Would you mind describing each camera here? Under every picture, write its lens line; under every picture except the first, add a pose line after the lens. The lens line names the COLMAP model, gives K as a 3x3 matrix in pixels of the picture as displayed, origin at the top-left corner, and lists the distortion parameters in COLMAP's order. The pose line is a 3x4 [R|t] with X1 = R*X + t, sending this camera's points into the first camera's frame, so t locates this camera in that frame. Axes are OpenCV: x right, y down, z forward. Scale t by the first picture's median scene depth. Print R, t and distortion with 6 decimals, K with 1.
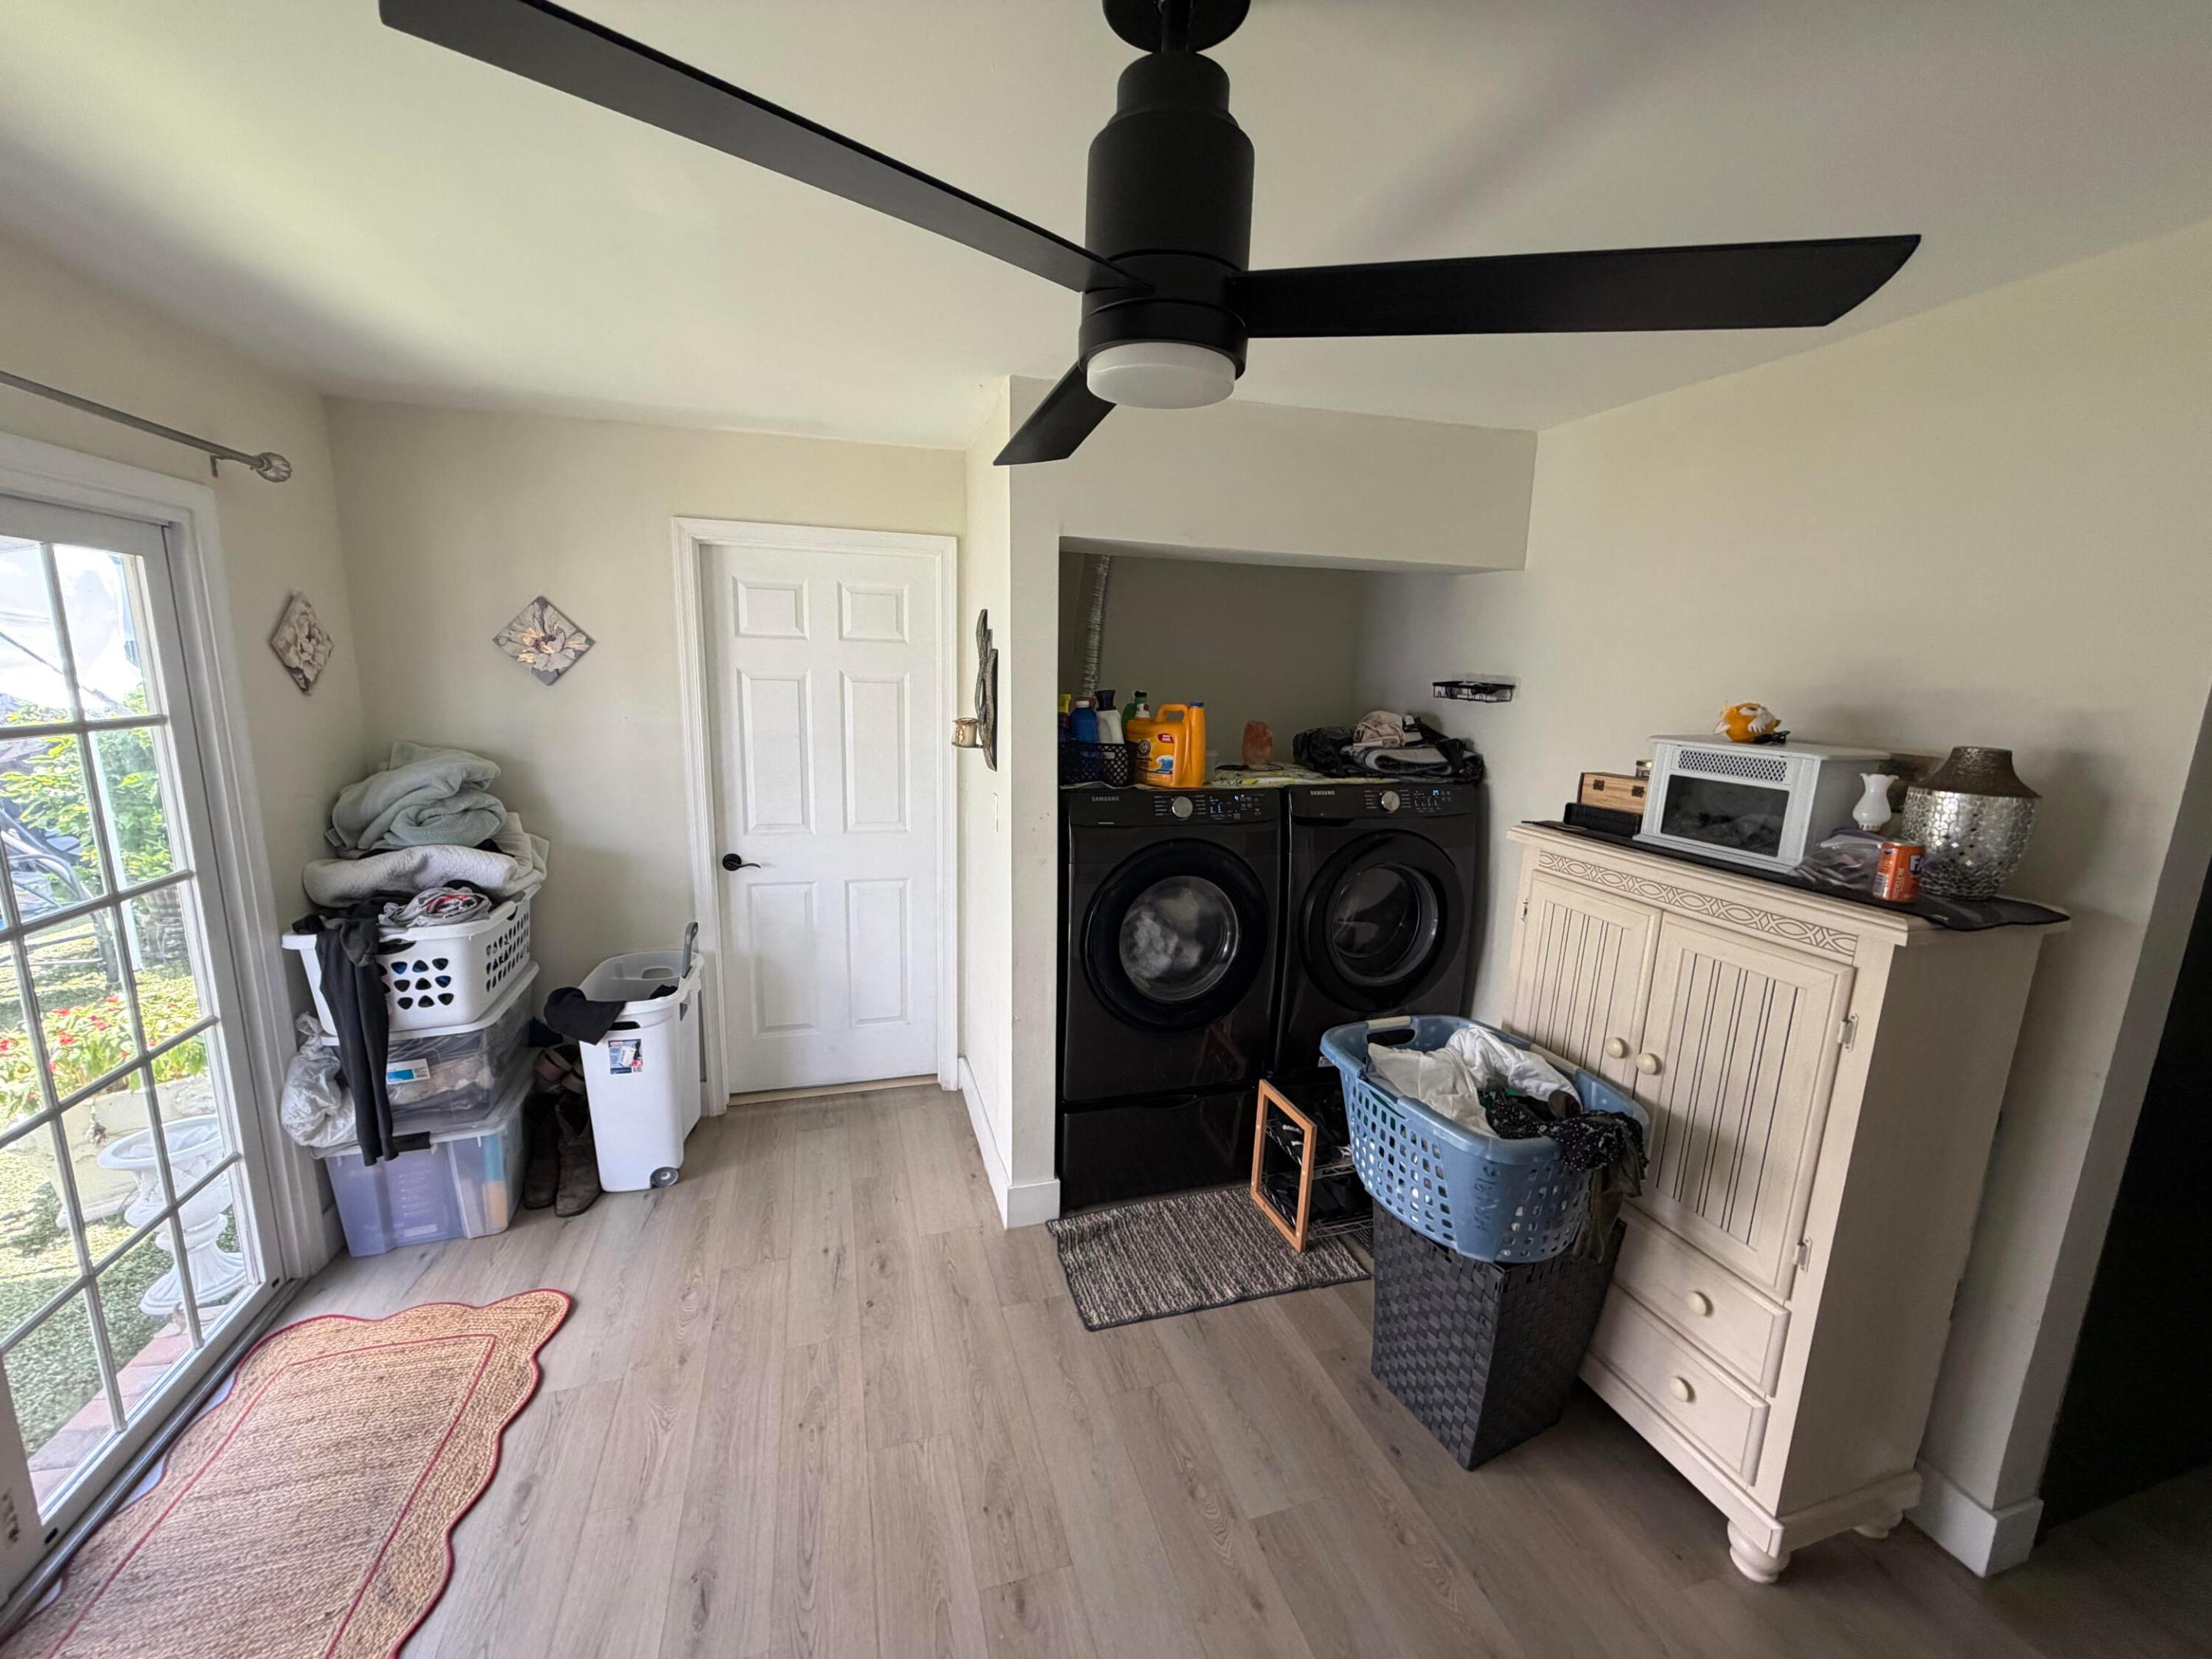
lens RADIAL K [[871.3, 0, 1106.0], [0, 871.3, 829.5], [0, 0, 1]] dist [-0.001786, -0.000079]
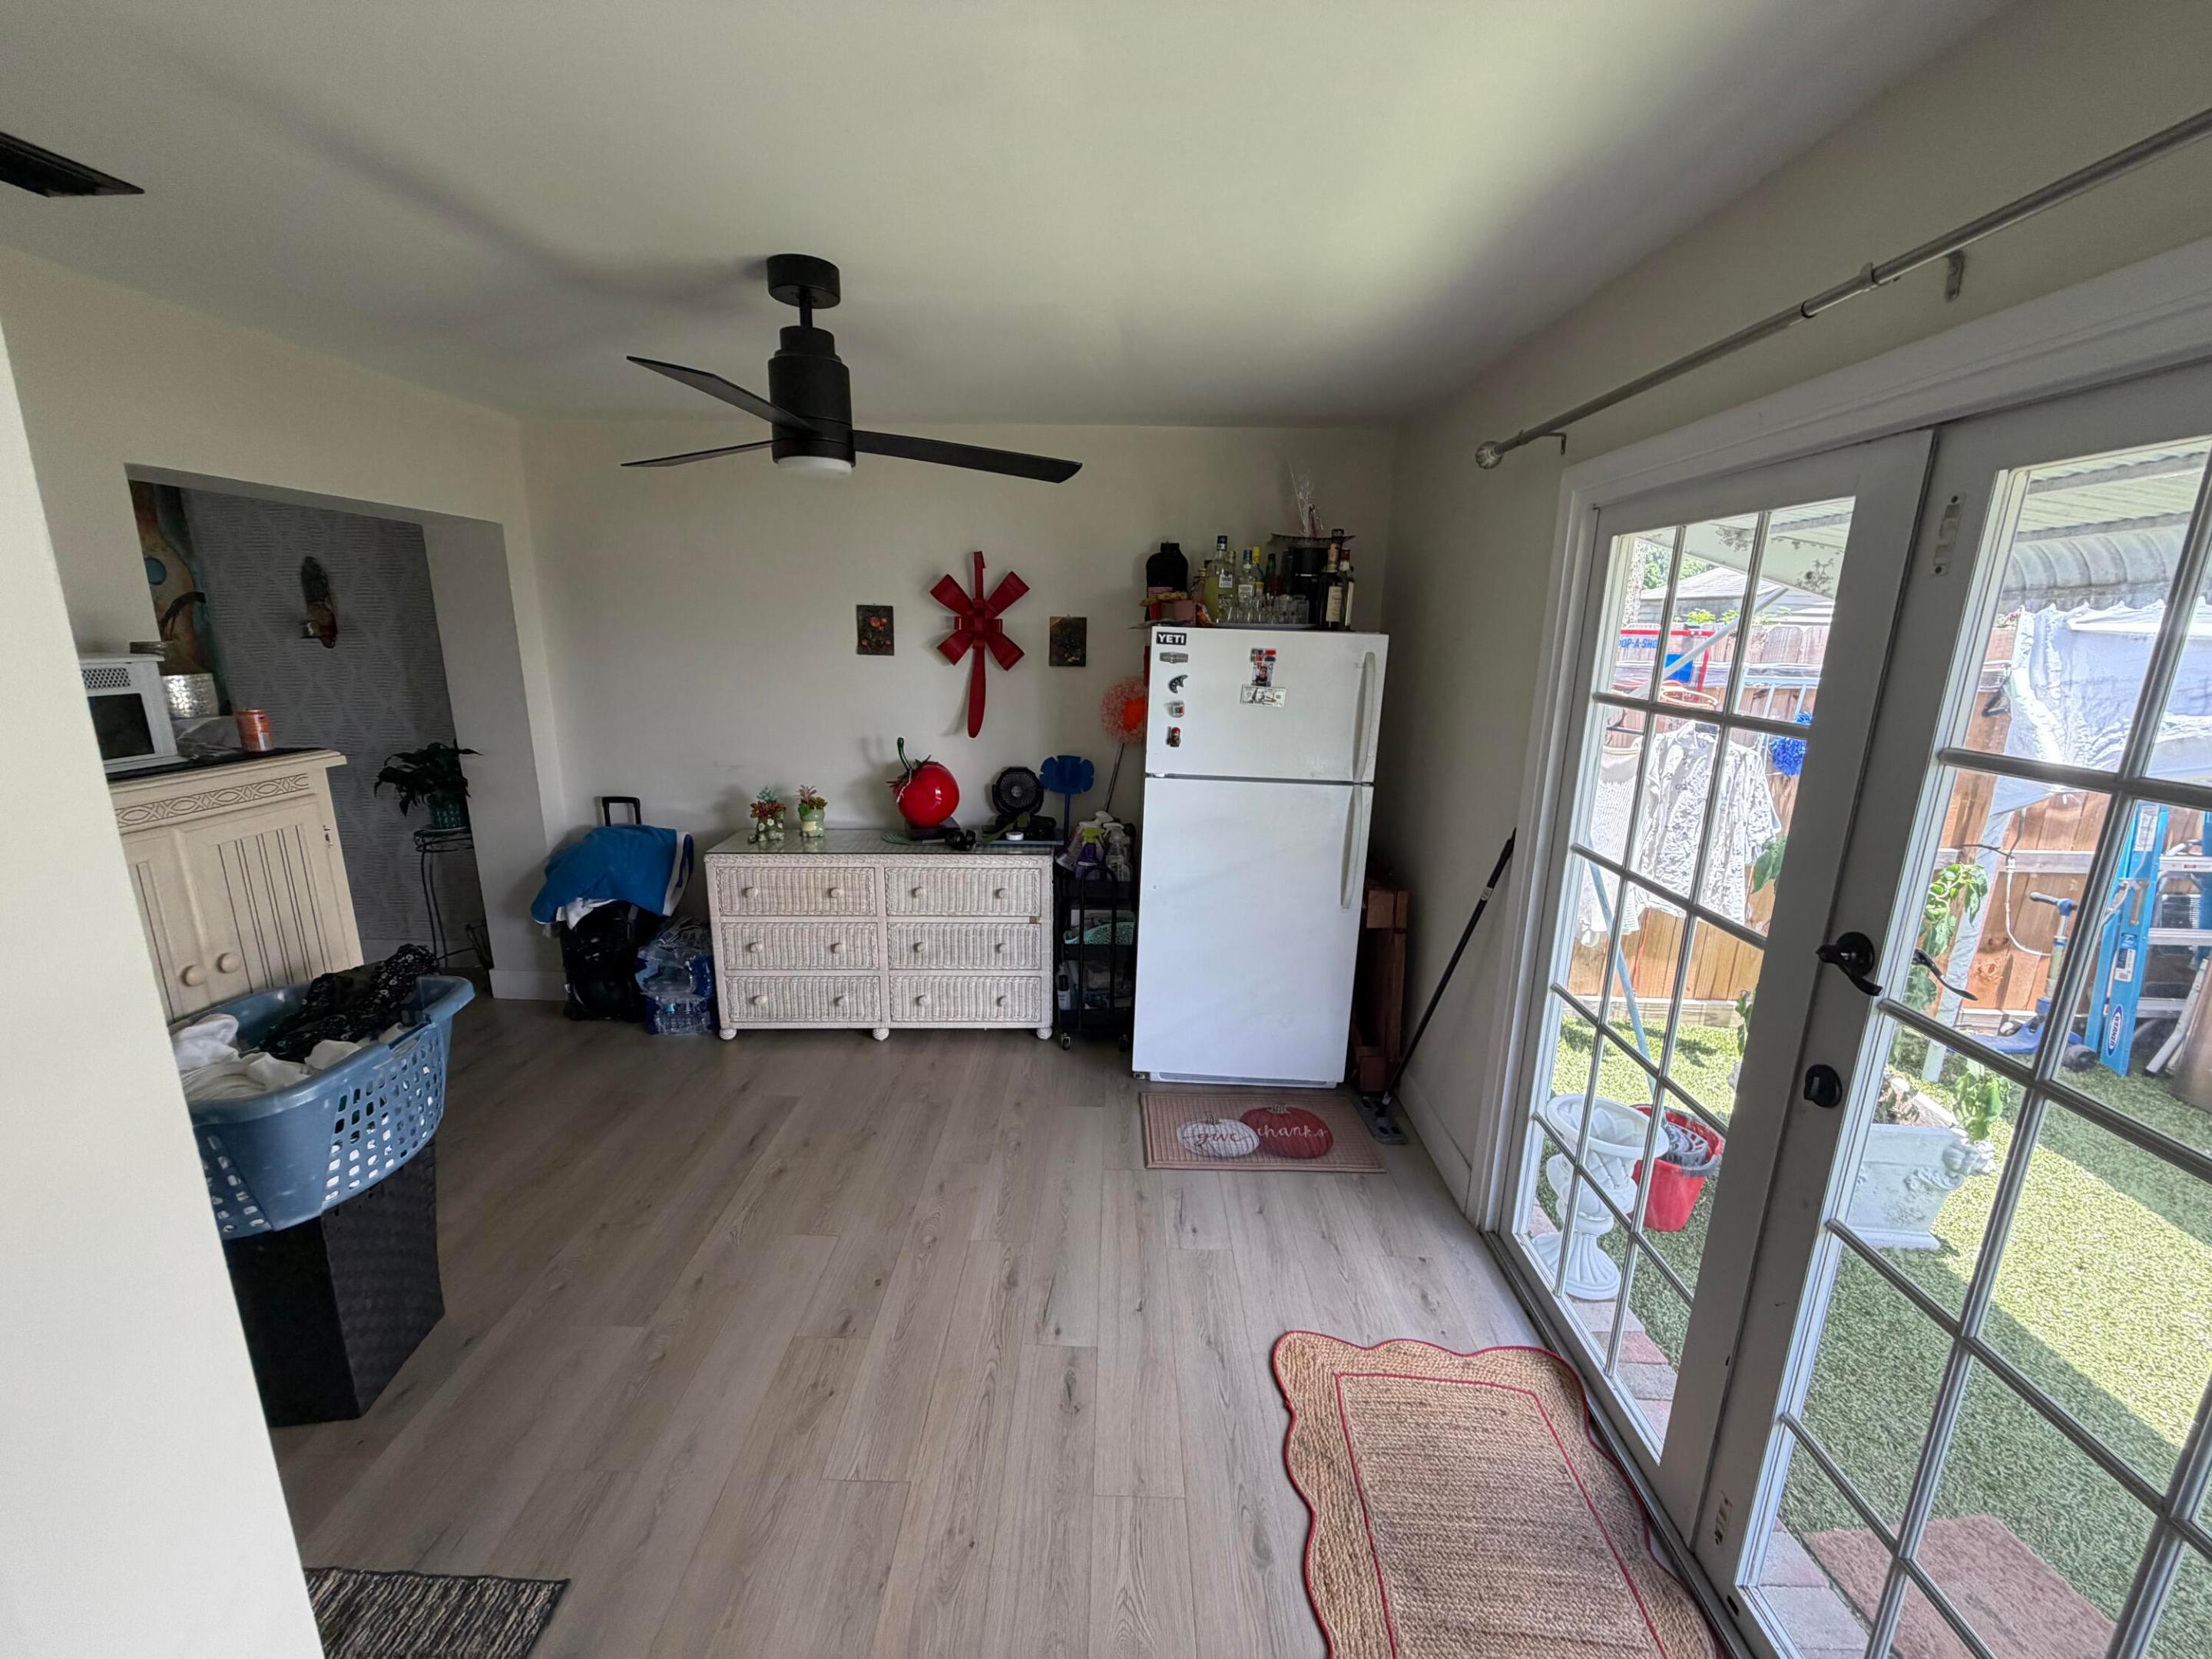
lens RADIAL K [[871.3, 0, 1106.0], [0, 871.3, 829.5], [0, 0, 1]] dist [-0.001786, -0.000079]
pose [[-0.948455, -0.113372, 0.295938, -0.727382], [0.018631, 0.912258, 0.409192, -0.311896], [-0.316362, 0.393614, -0.863124, 1.603273]]
